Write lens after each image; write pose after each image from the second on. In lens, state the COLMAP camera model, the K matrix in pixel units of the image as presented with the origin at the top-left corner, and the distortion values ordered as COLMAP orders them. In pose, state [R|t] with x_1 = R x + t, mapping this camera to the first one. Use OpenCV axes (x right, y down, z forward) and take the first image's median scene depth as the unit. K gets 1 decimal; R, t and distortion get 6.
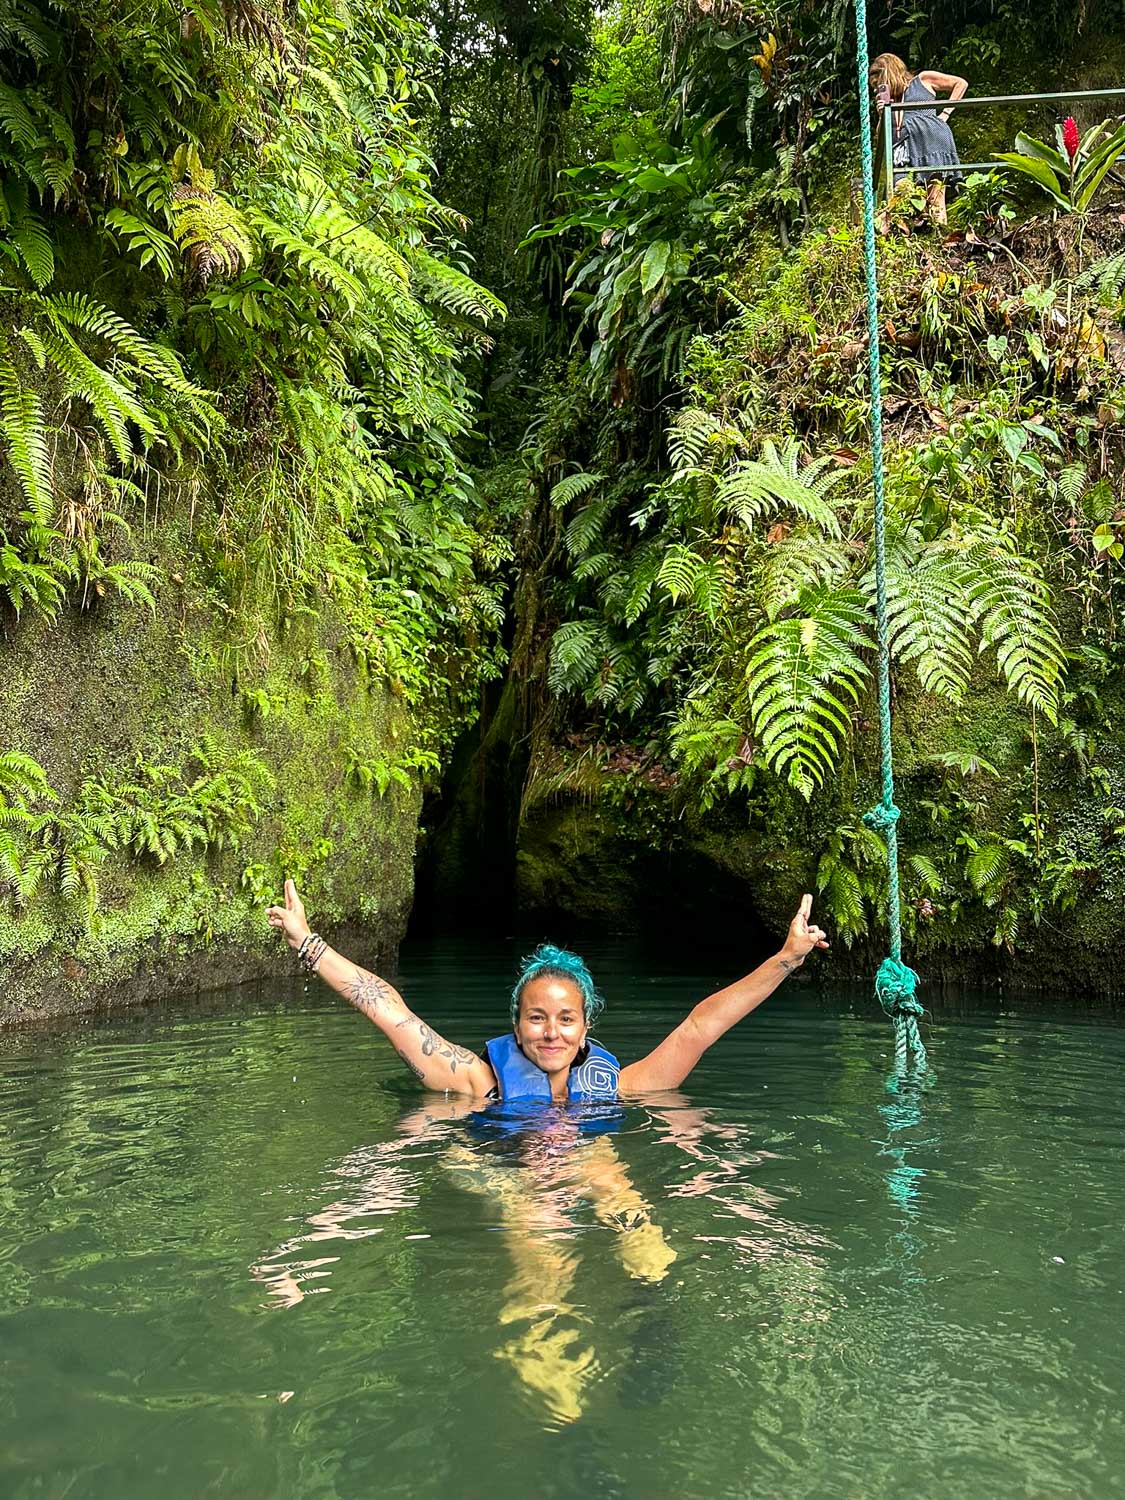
lens RADIAL K [[1036.5, 0, 569.1], [0, 1036.5, 732.3], [0, 0, 1]] dist [0.143339, -0.253603]
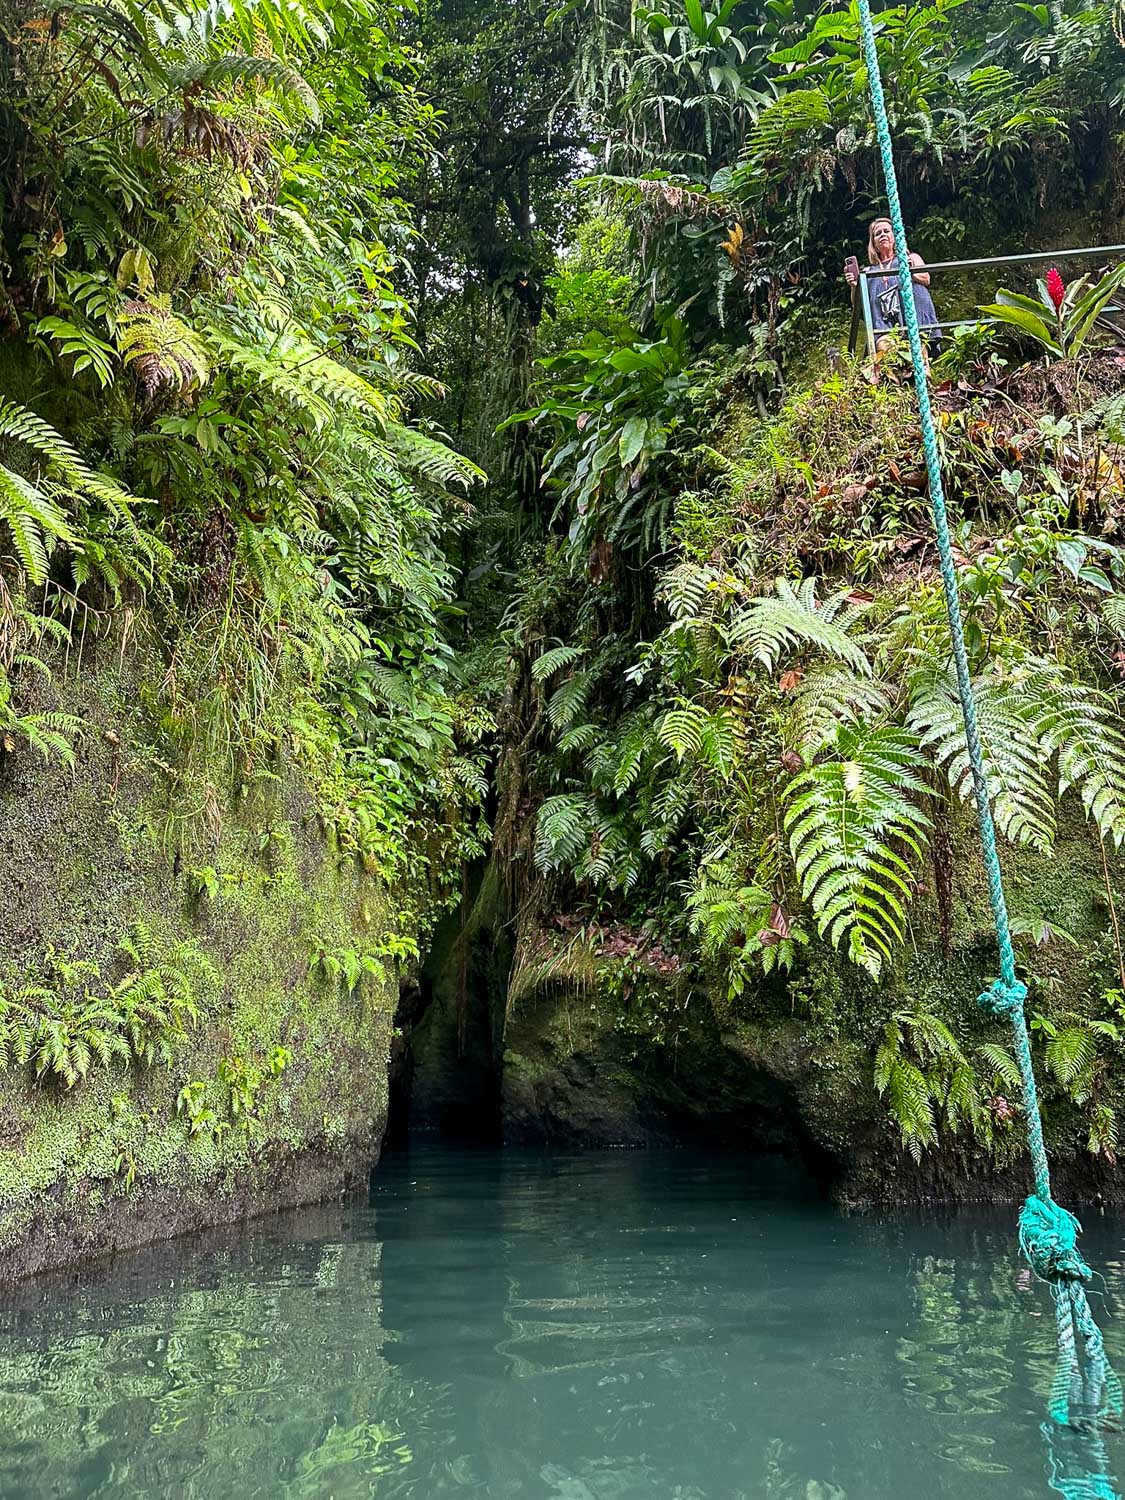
lens RADIAL K [[1036.5, 0, 569.1], [0, 1036.5, 732.3], [0, 0, 1]] dist [0.143339, -0.253603]
pose [[0.999415, -0.025261, 0.023036, -0.016600], [0.028923, 0.984001, -0.175798, 0.009421], [-0.018227, 0.176361, 0.984157, 0.120831]]
